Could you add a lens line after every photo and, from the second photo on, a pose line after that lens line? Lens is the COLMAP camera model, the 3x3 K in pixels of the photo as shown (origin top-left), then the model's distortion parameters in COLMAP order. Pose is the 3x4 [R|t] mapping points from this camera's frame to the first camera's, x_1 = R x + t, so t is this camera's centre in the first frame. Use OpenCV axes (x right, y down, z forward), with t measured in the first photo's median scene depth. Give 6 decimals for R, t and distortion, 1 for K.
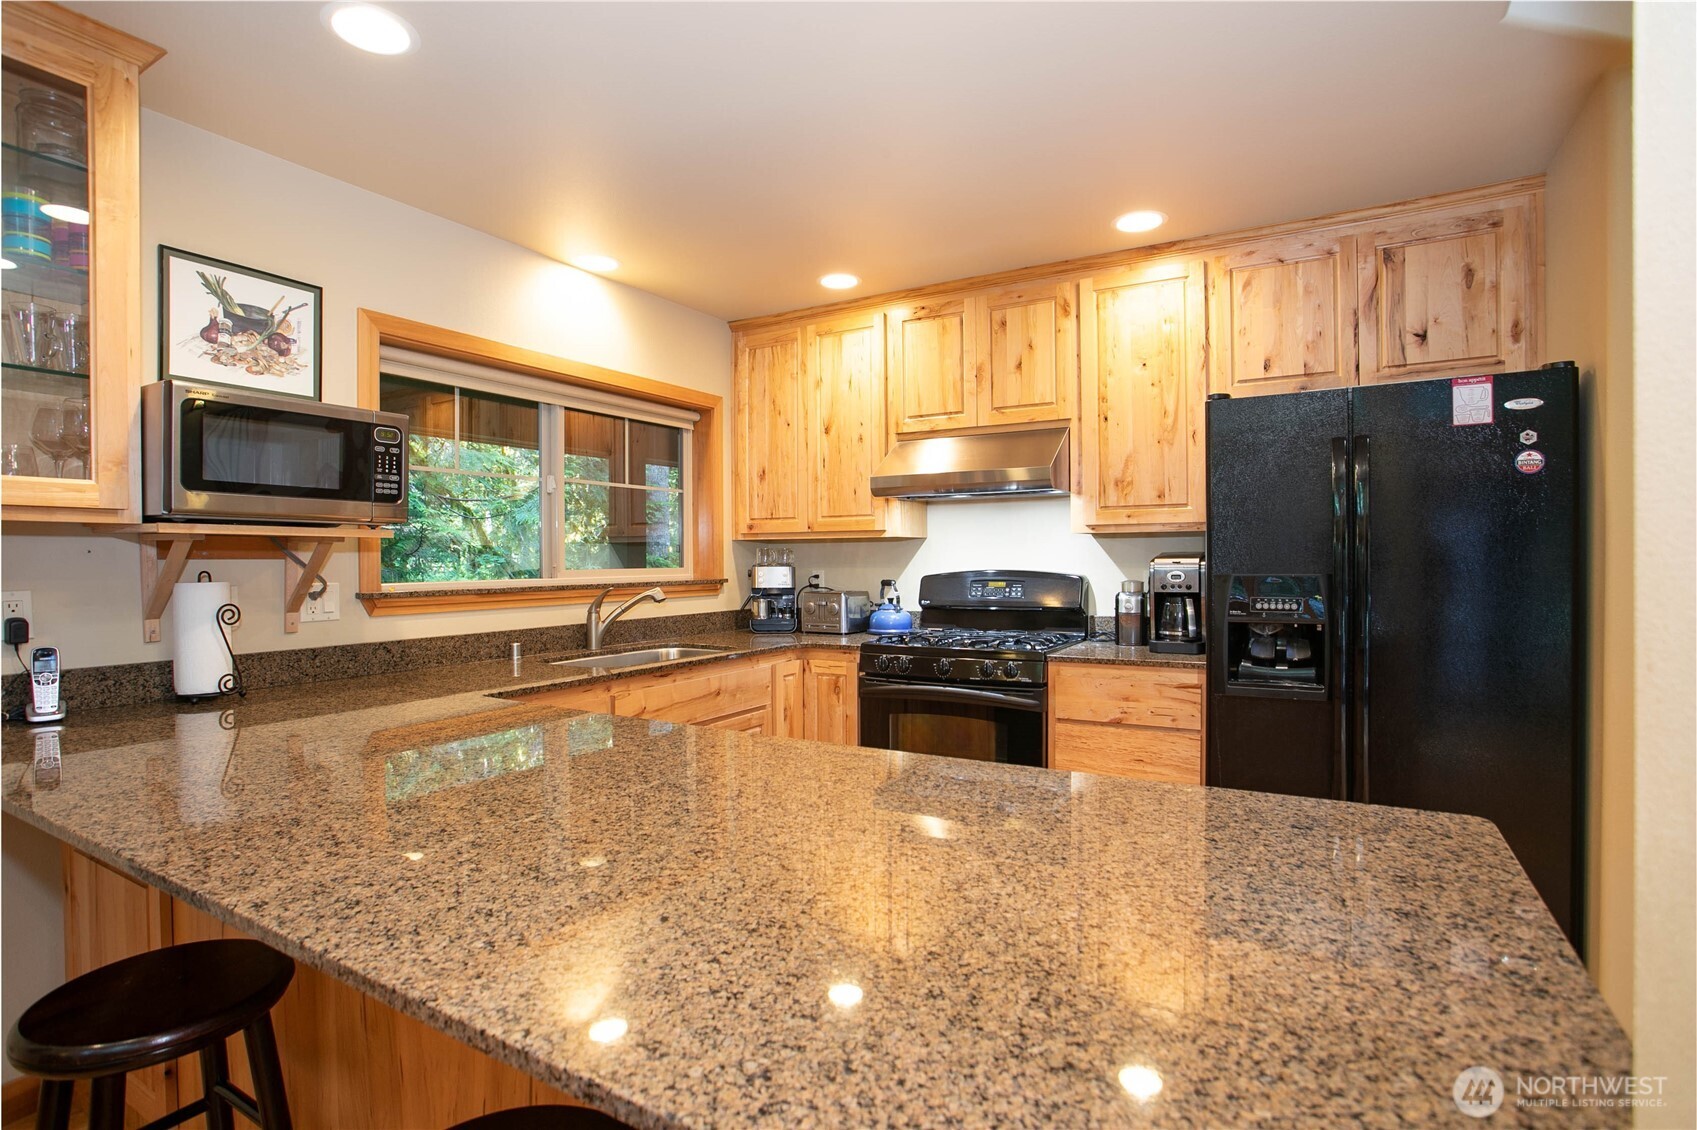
lens RADIAL K [[845.0, 0, 839.6], [0, 845.0, 560.8], [0, 0, 1]] dist [-0.055105, 0.020111]
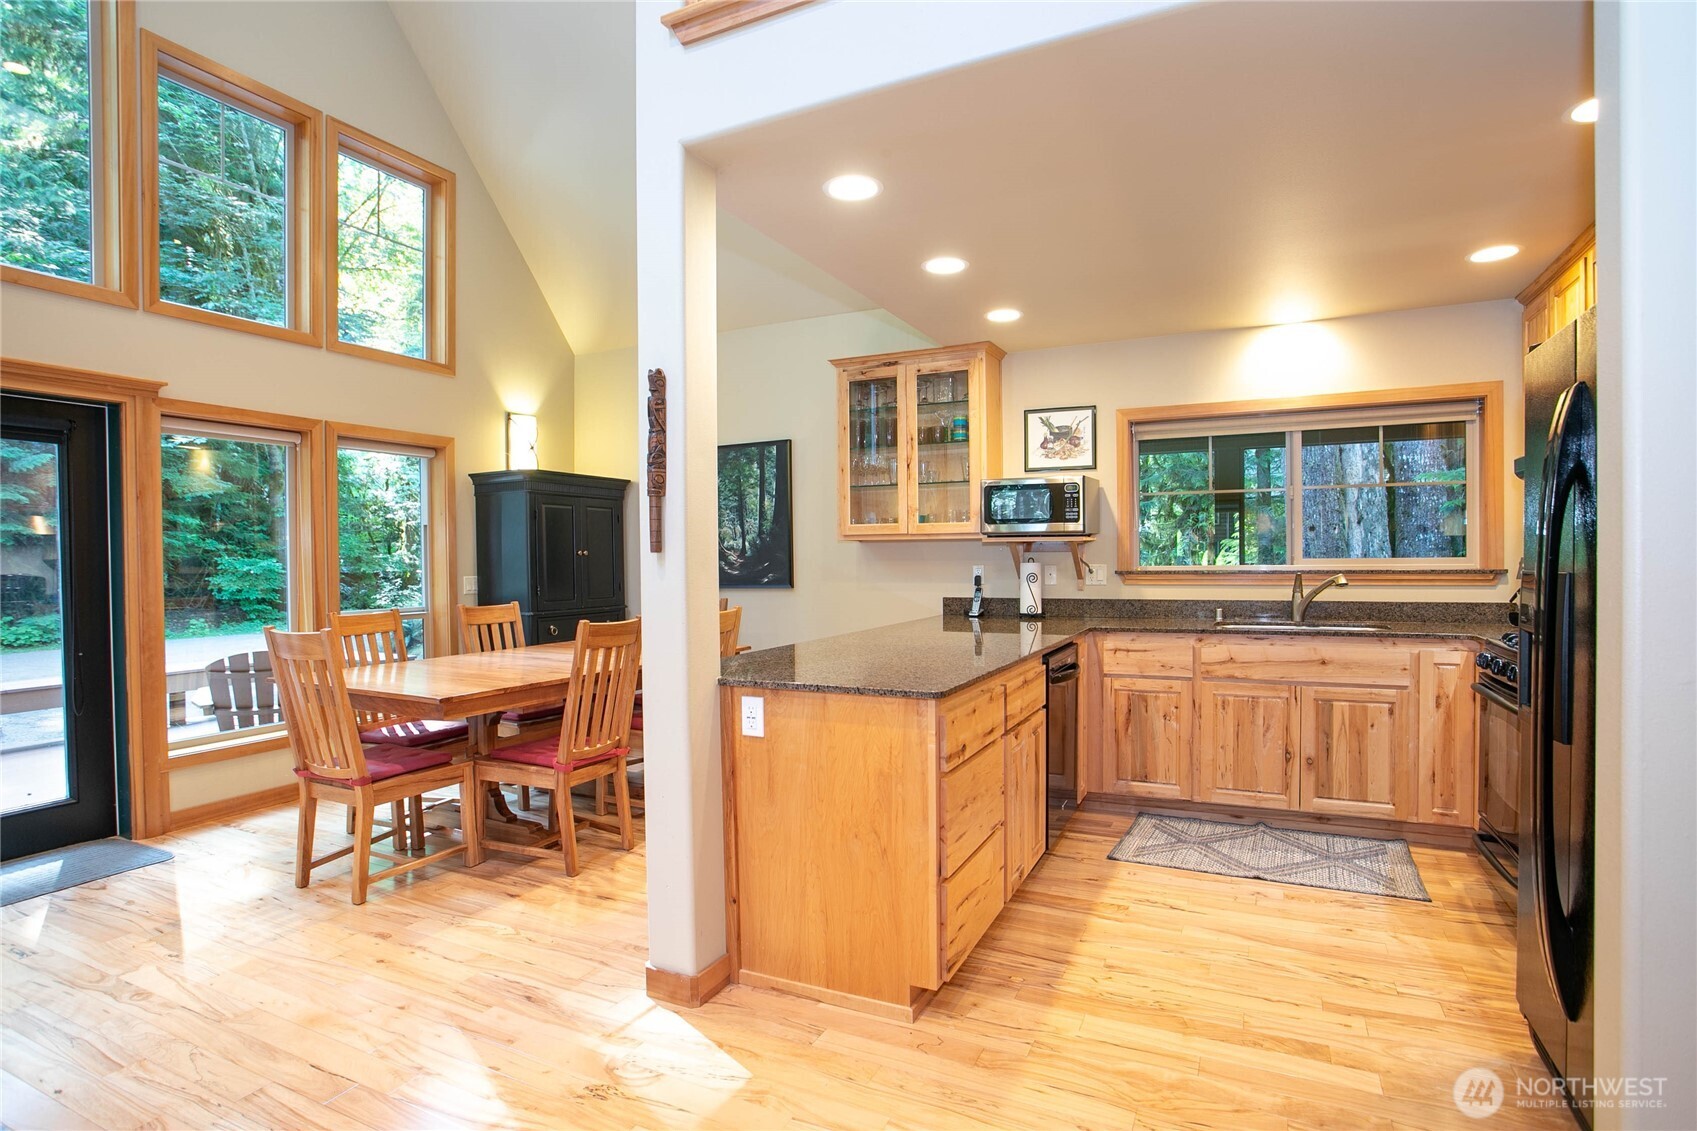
lens RADIAL K [[845.0, 0, 849.1], [0, 845.0, 570.3], [0, 0, 1]] dist [-0.055105, 0.020111]
pose [[0.079992, 0.022380, -0.996544, 0.969381], [0.006148, 0.999718, 0.022945, -0.004905], [0.996777, -0.007962, 0.079832, 0.231500]]
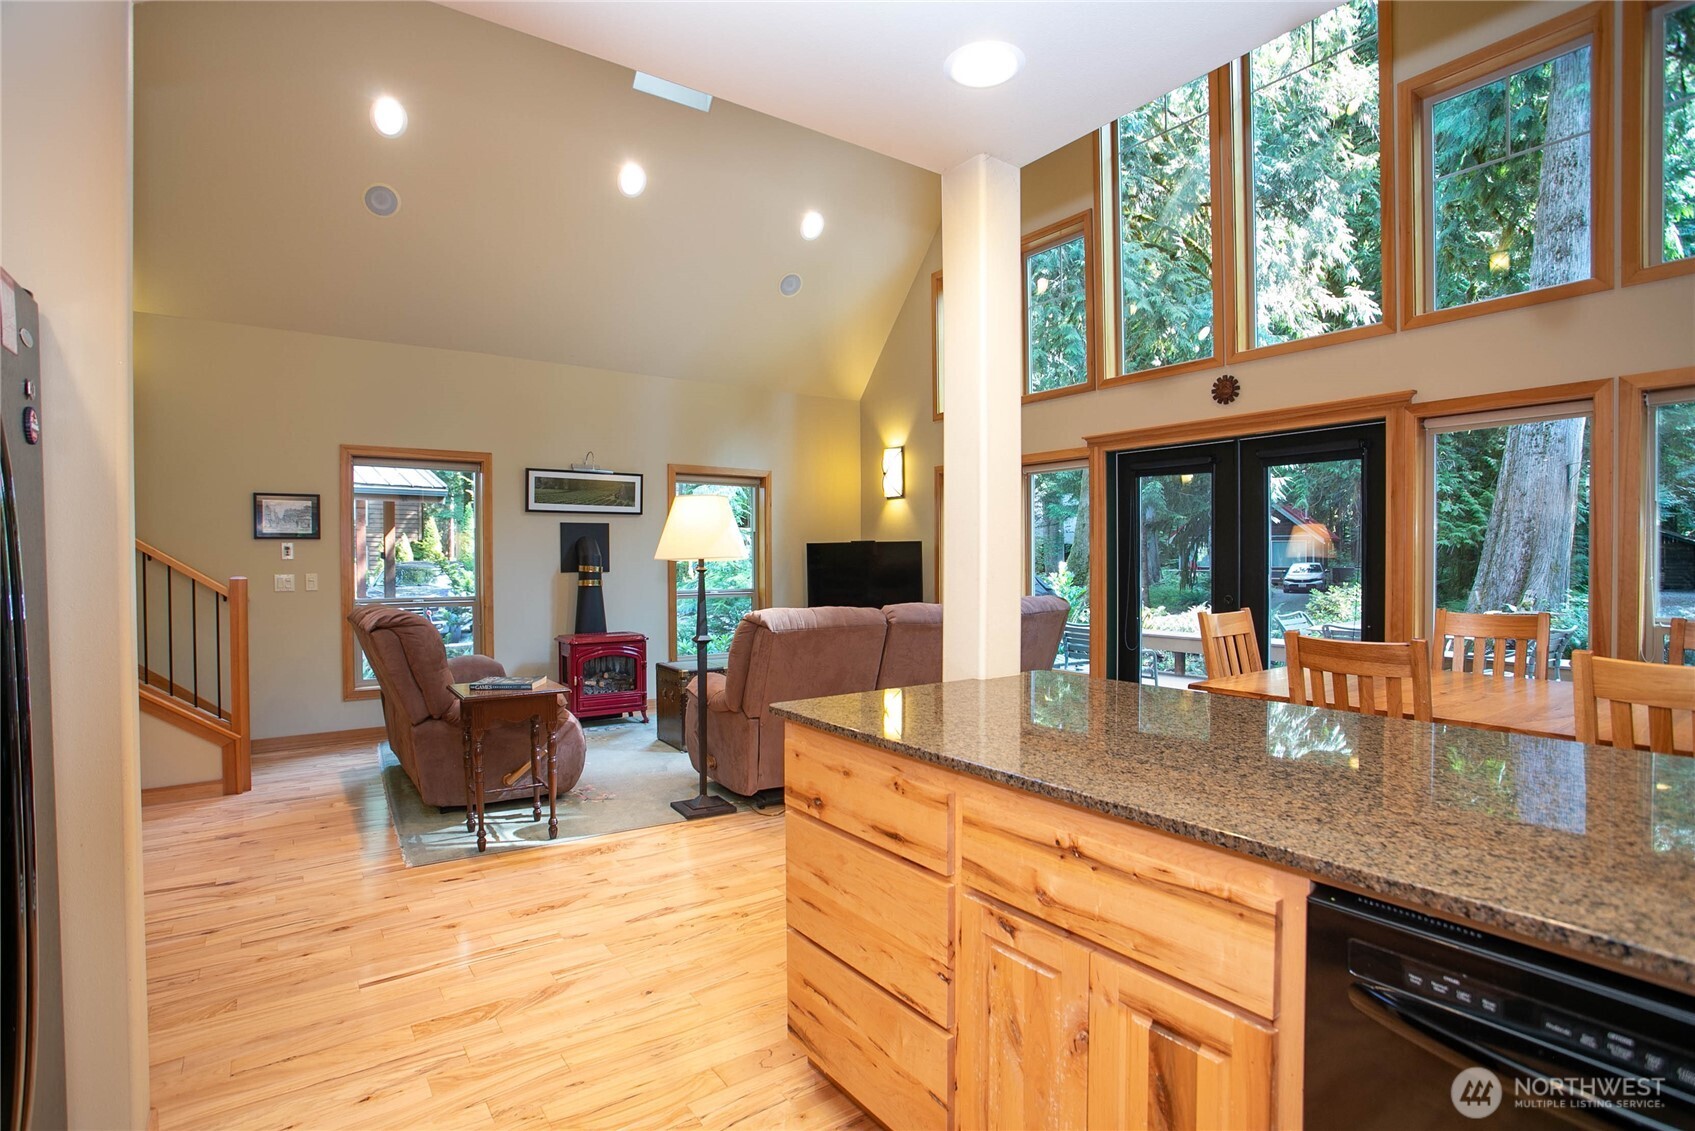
lens RADIAL K [[823.6, 0, 848.2], [0, 823.6, 578.1], [0, 0, 1]] dist [-0.065712, 0.025369]
pose [[-0.917316, 0.002699, 0.398151, -0.026254], [0.013696, 0.999599, 0.024779, 0.002567], [-0.397925, 0.028184, -0.916985, 0.919109]]
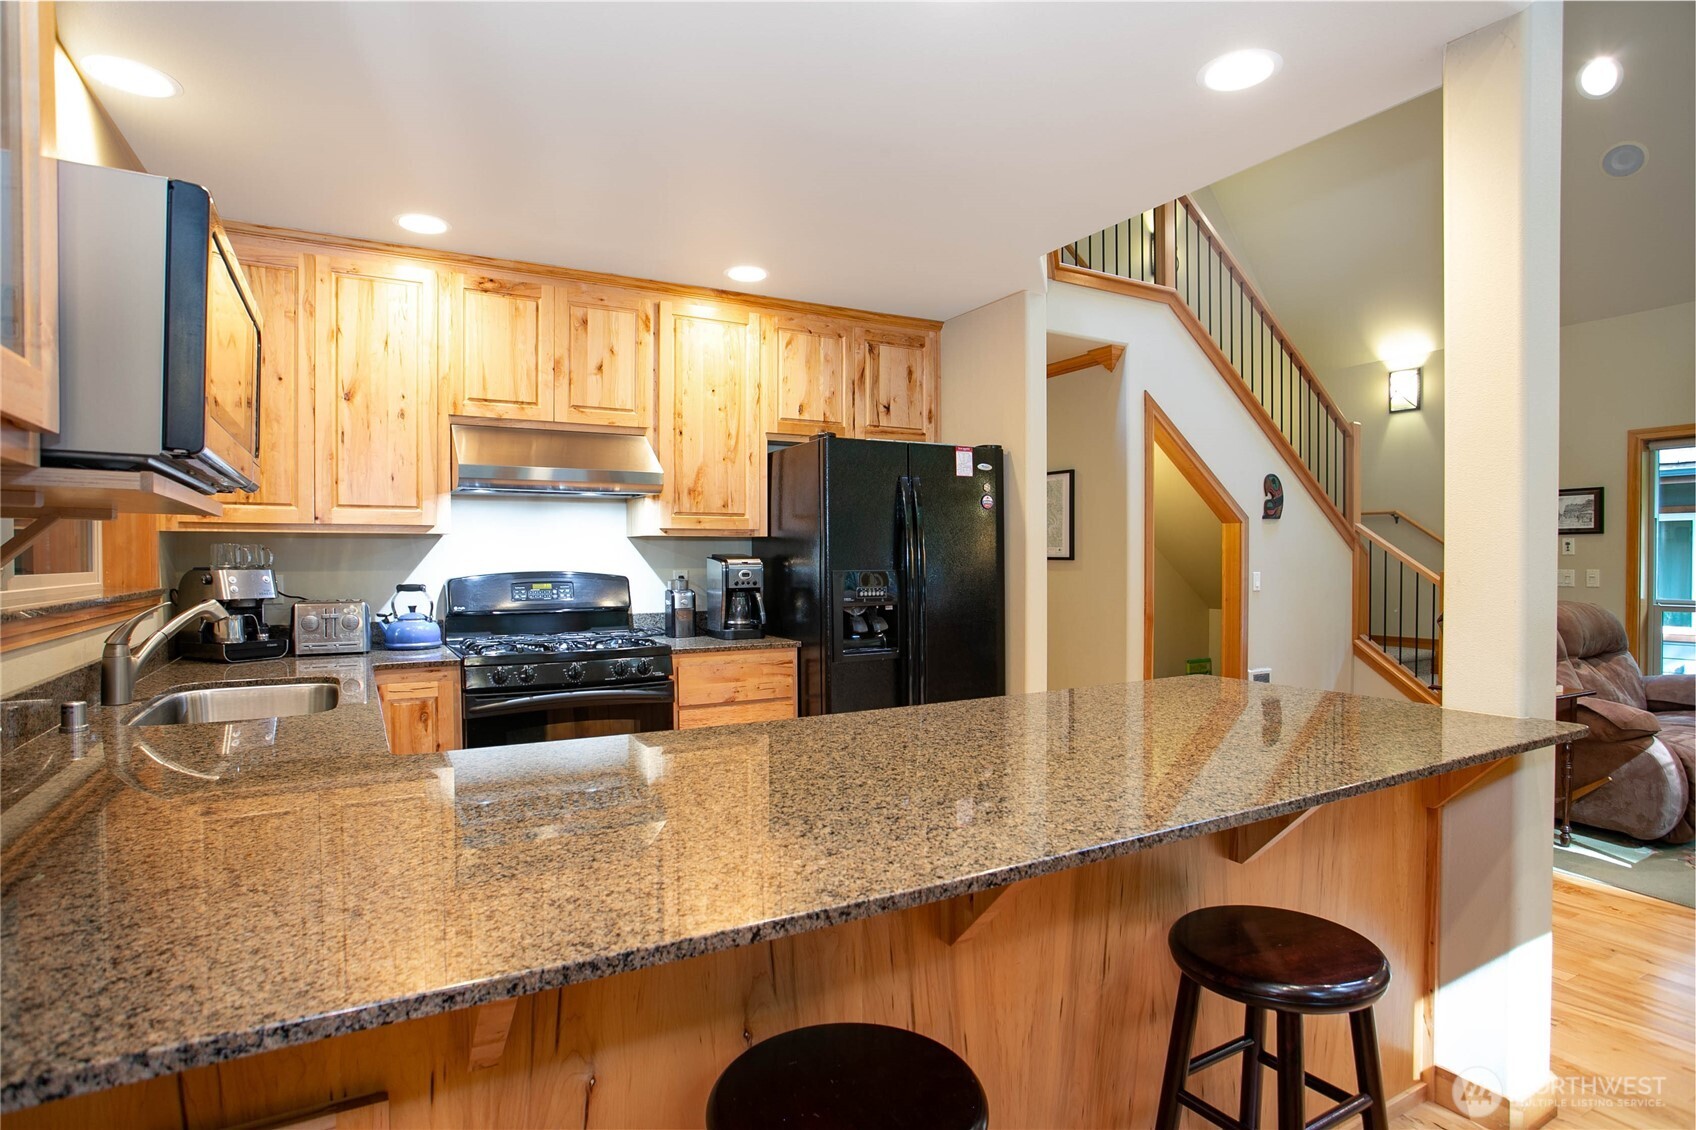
lens RADIAL K [[900.1, 0, 844.5], [0, 900.1, 572.3], [0, 0, 1]] dist [-0.045703, 0.003267]
pose [[0.498537, -0.006622, 0.866843, -0.620611], [0.003825, 0.999978, 0.005440, 0.008799], [-0.866860, 0.000603, 0.498551, 0.230072]]
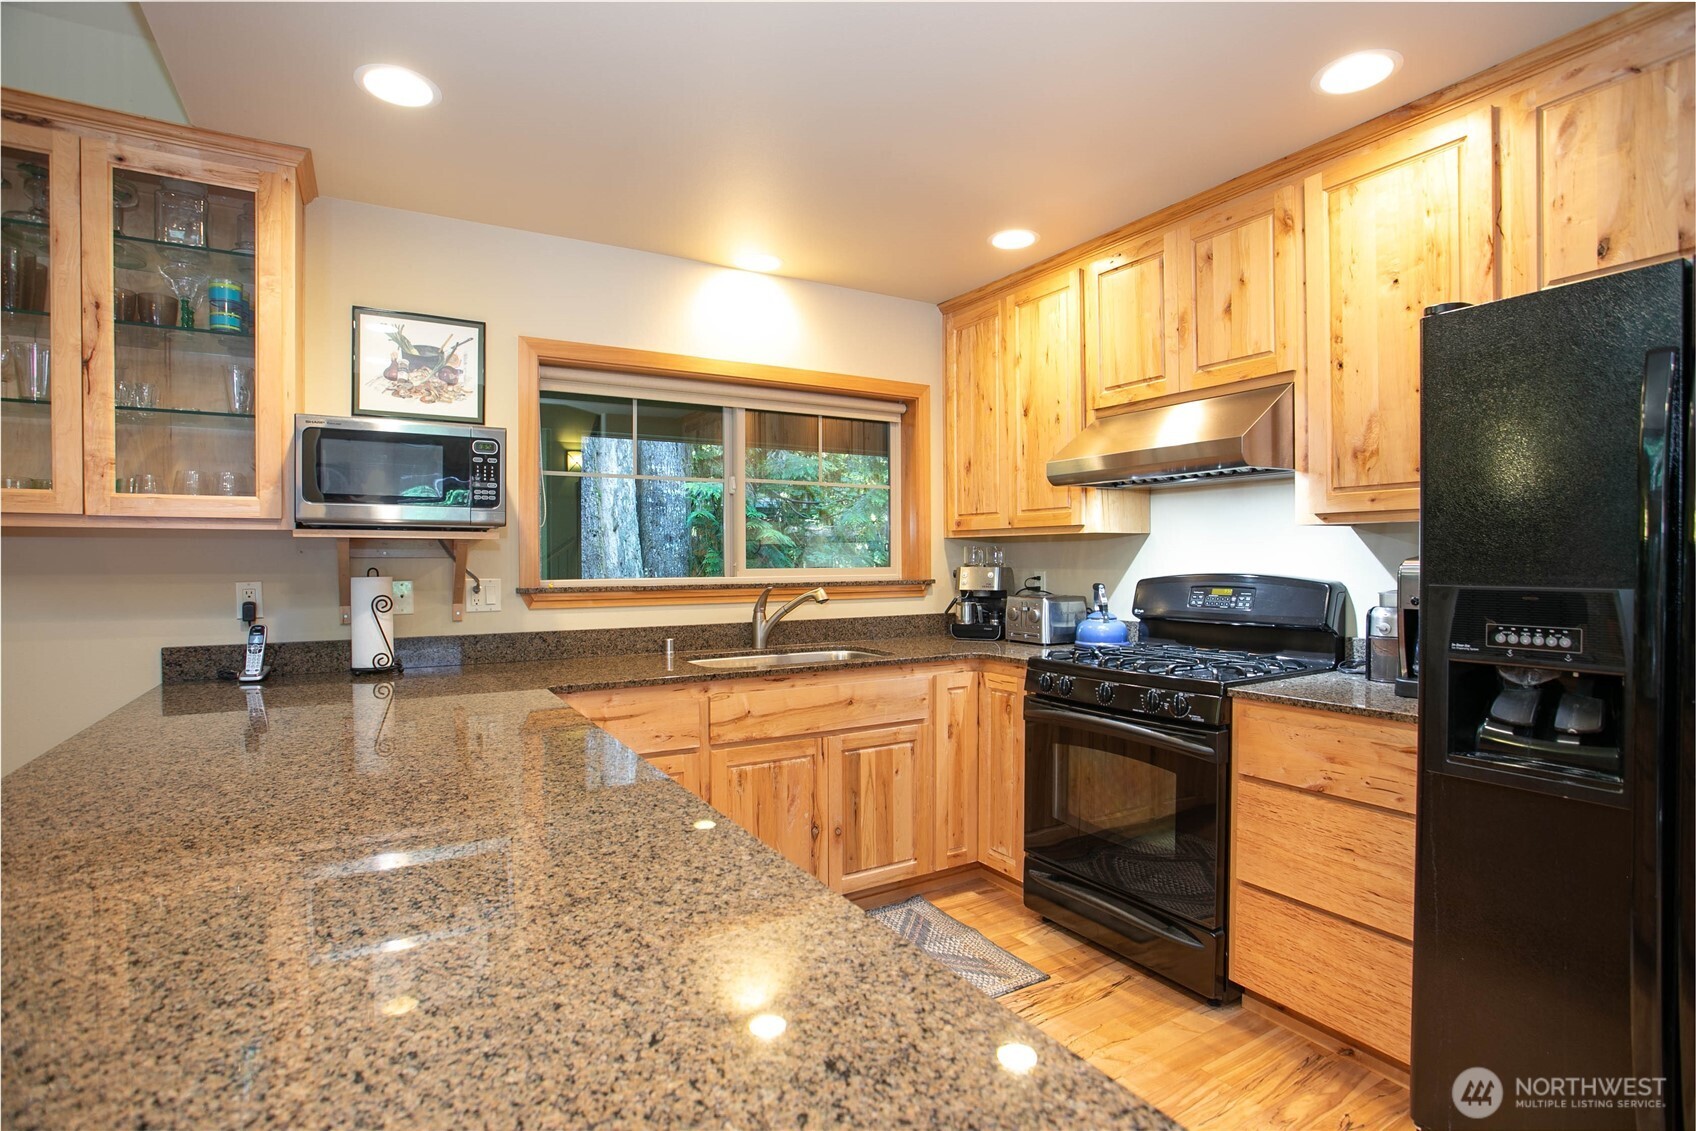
lens RADIAL K [[824.0, 0, 840.1], [0, 824.0, 570.7], [0, 0, 1]] dist [-0.065712, 0.025369]
pose [[0.874265, 0.010815, -0.485328, 0.287135], [-0.004002, 0.999878, 0.015072, -0.002369], [0.485432, -0.011234, 0.874202, 0.194687]]
